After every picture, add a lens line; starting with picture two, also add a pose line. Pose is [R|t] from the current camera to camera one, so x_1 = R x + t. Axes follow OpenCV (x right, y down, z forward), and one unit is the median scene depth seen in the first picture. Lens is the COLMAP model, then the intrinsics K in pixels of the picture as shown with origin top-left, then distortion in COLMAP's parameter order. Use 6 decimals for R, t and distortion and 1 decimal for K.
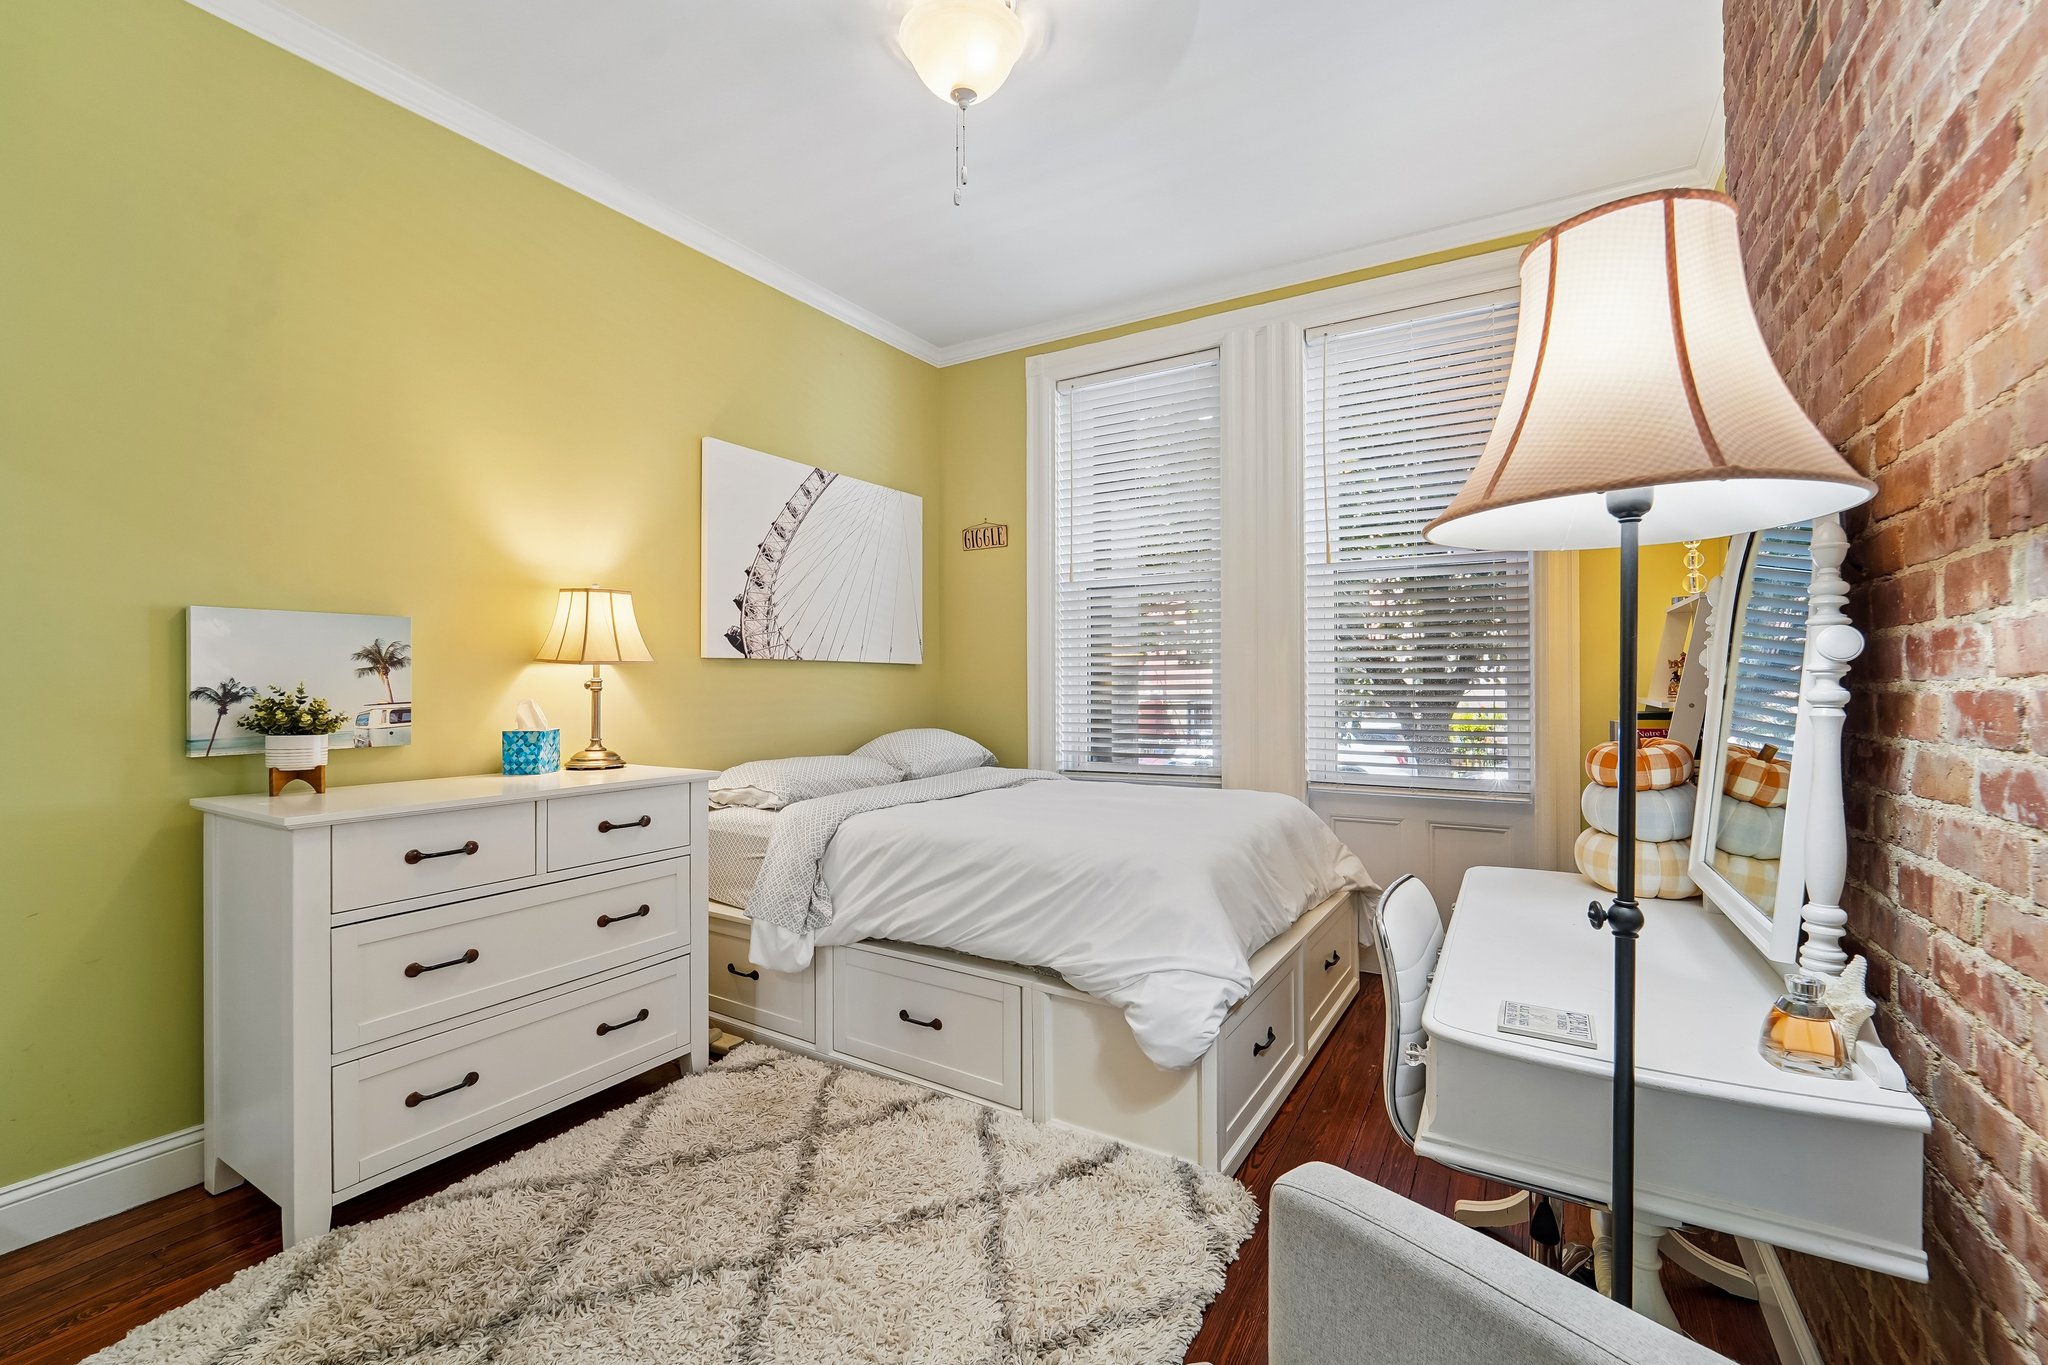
lens RADIAL K [[860.6, 0, 1012.6], [0, 860.6, 689.0], [0, 0, 1]] dist [0.001895, -0.003955]
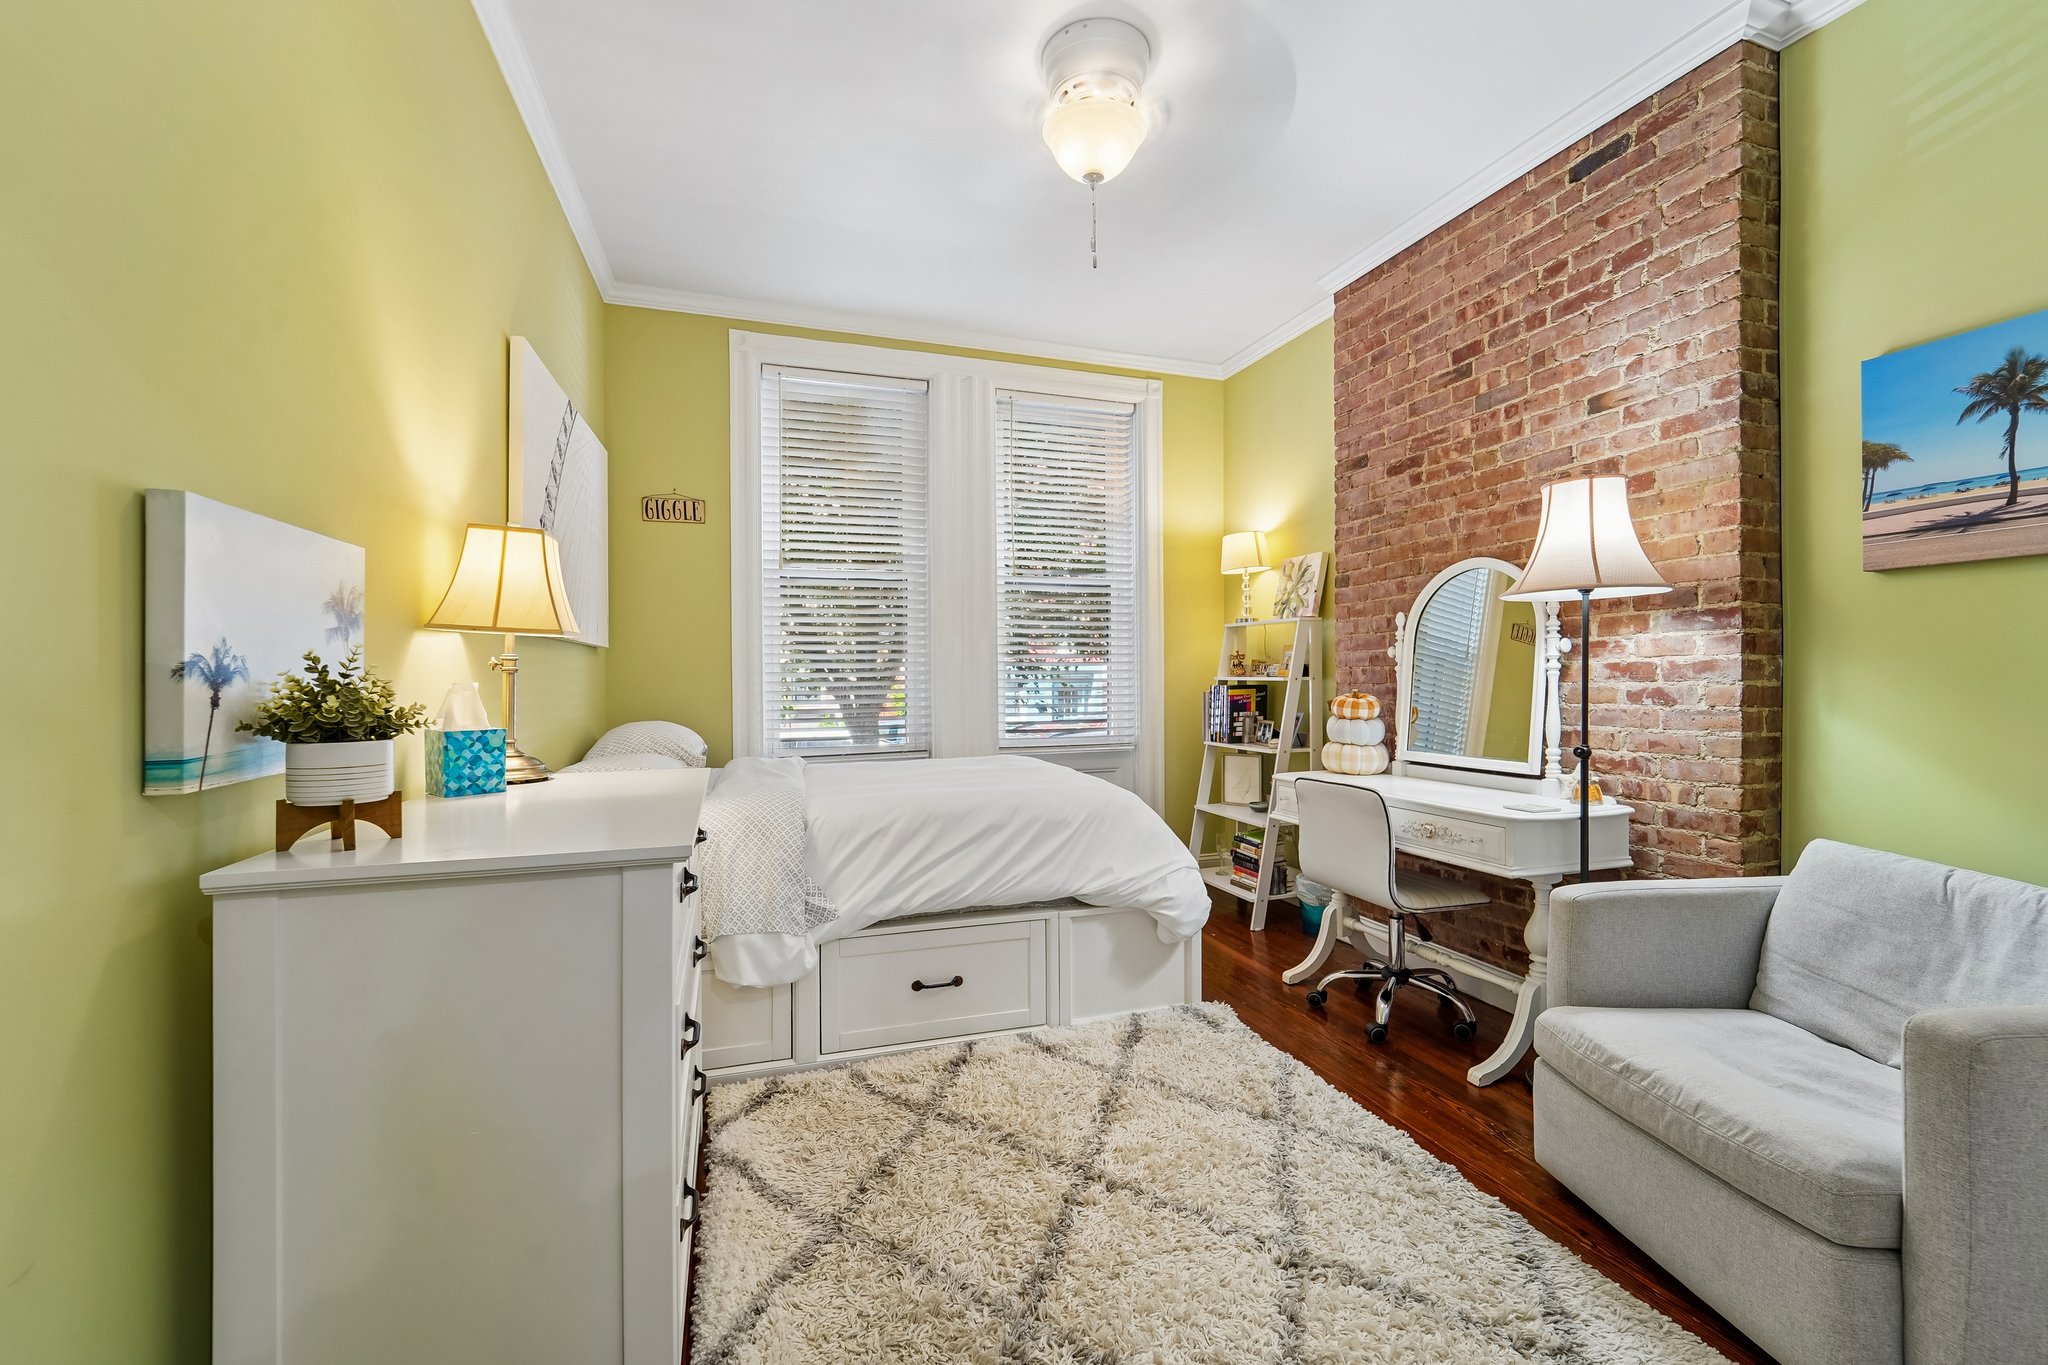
lens RADIAL K [[860.6, 0, 1009.4], [0, 860.6, 682.6], [0, 0, 1]] dist [0.001895, -0.003955]
pose [[0.640059, -0.007125, 0.768293, -0.880685], [0.011099, 0.999938, 0.000027, 0.017198], [-0.768246, 0.008510, 0.640099, 0.261955]]
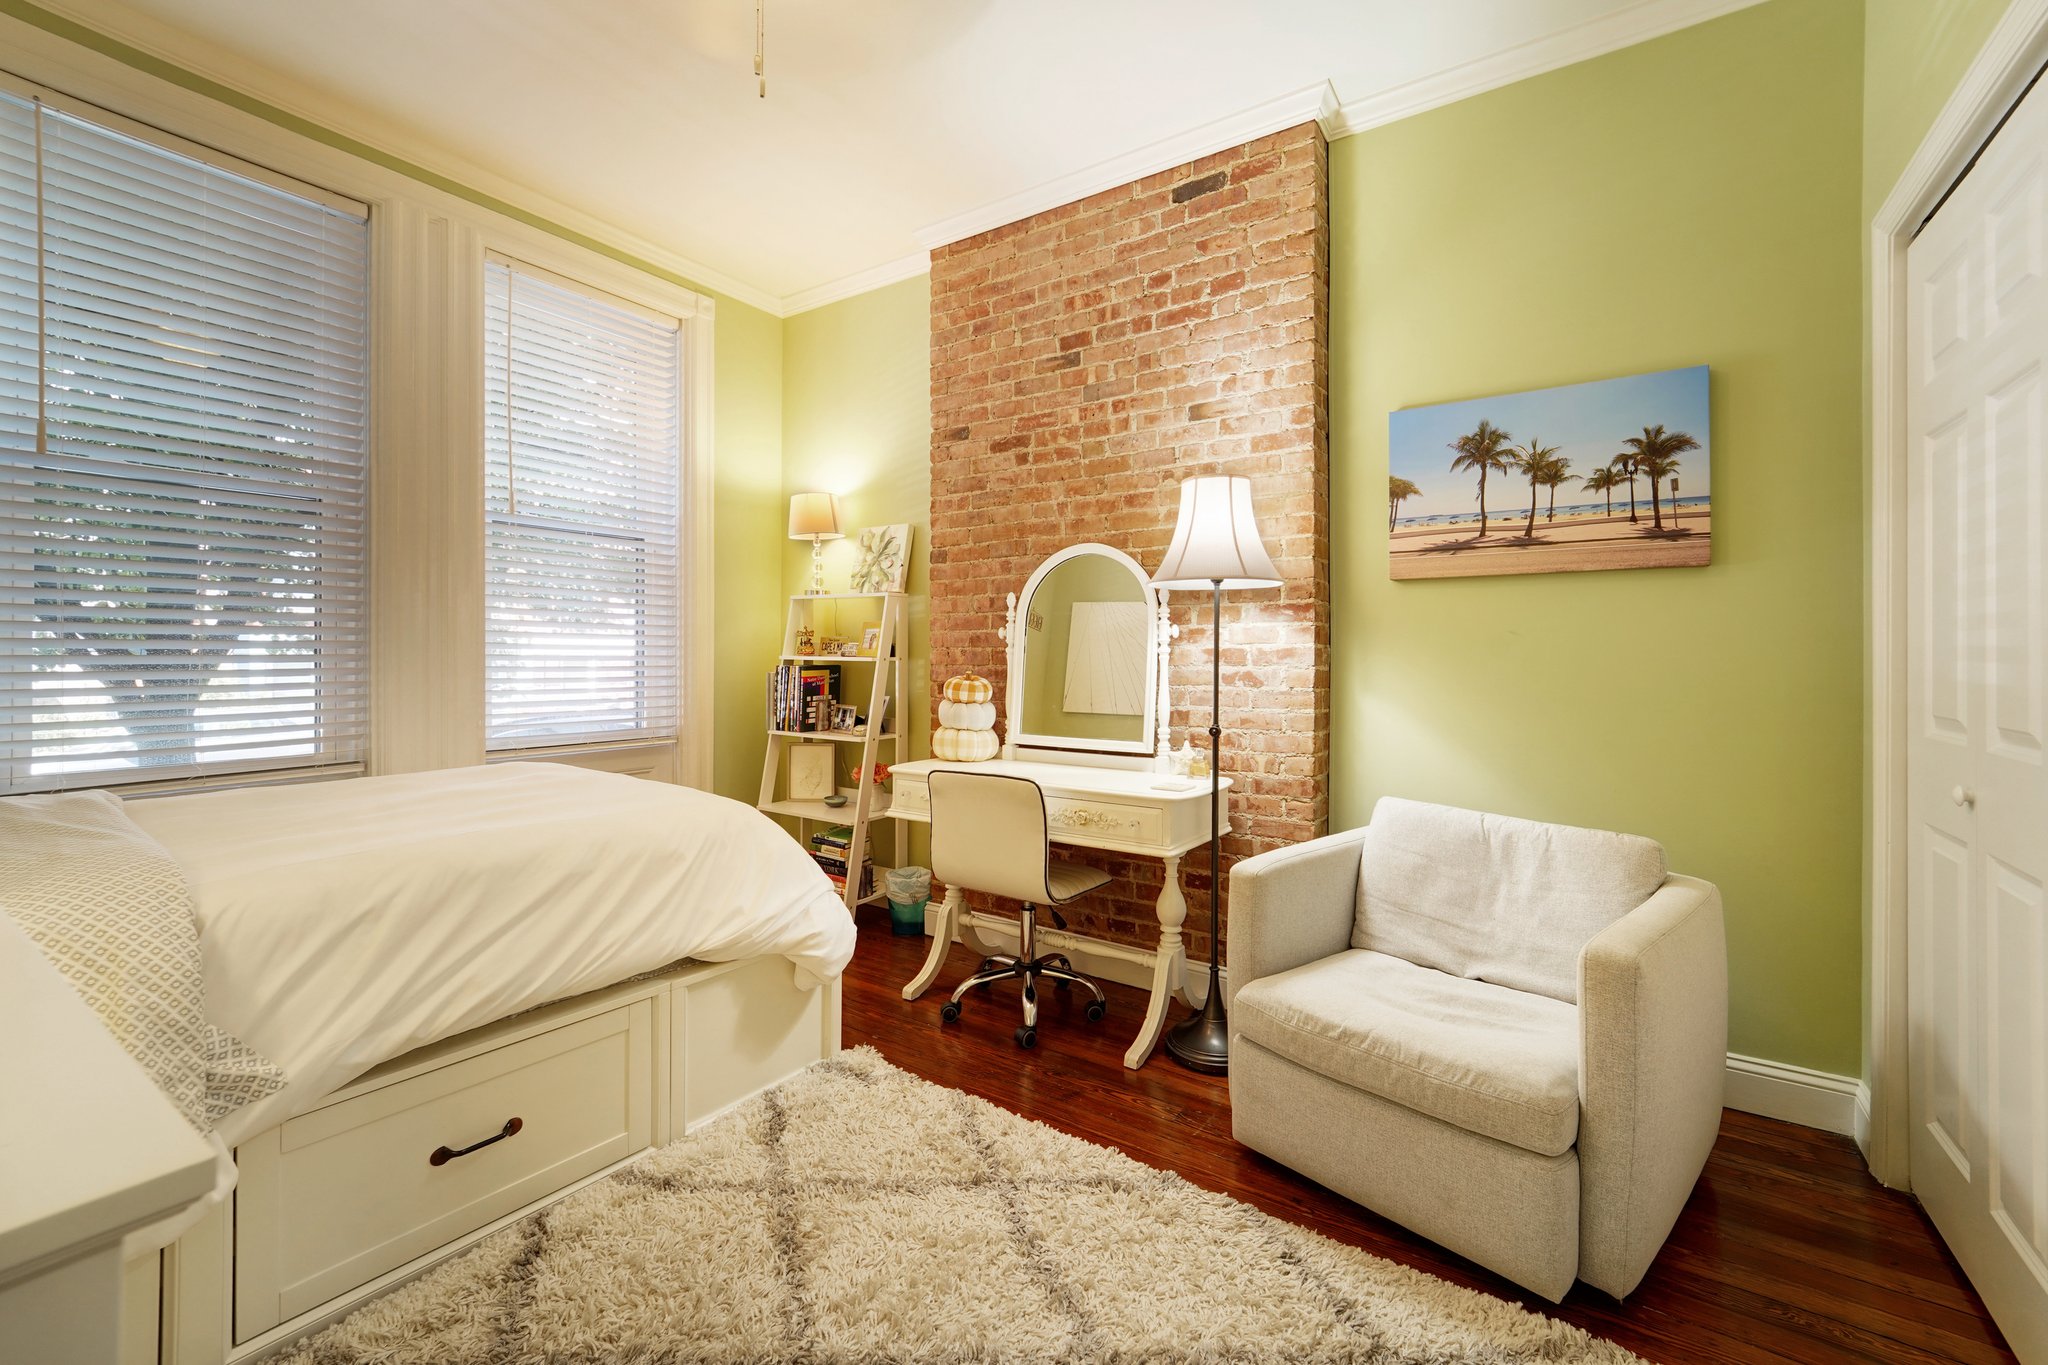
lens RADIAL K [[860.6, 0, 1035.6], [0, 860.6, 666.0], [0, 0, 1]] dist [0.001895, -0.003955]
pose [[0.035147, -0.008536, 0.999346, -0.767832], [-0.000394, 0.999963, 0.008555, 0.014806], [-0.999382, -0.000695, 0.035142, 0.565146]]
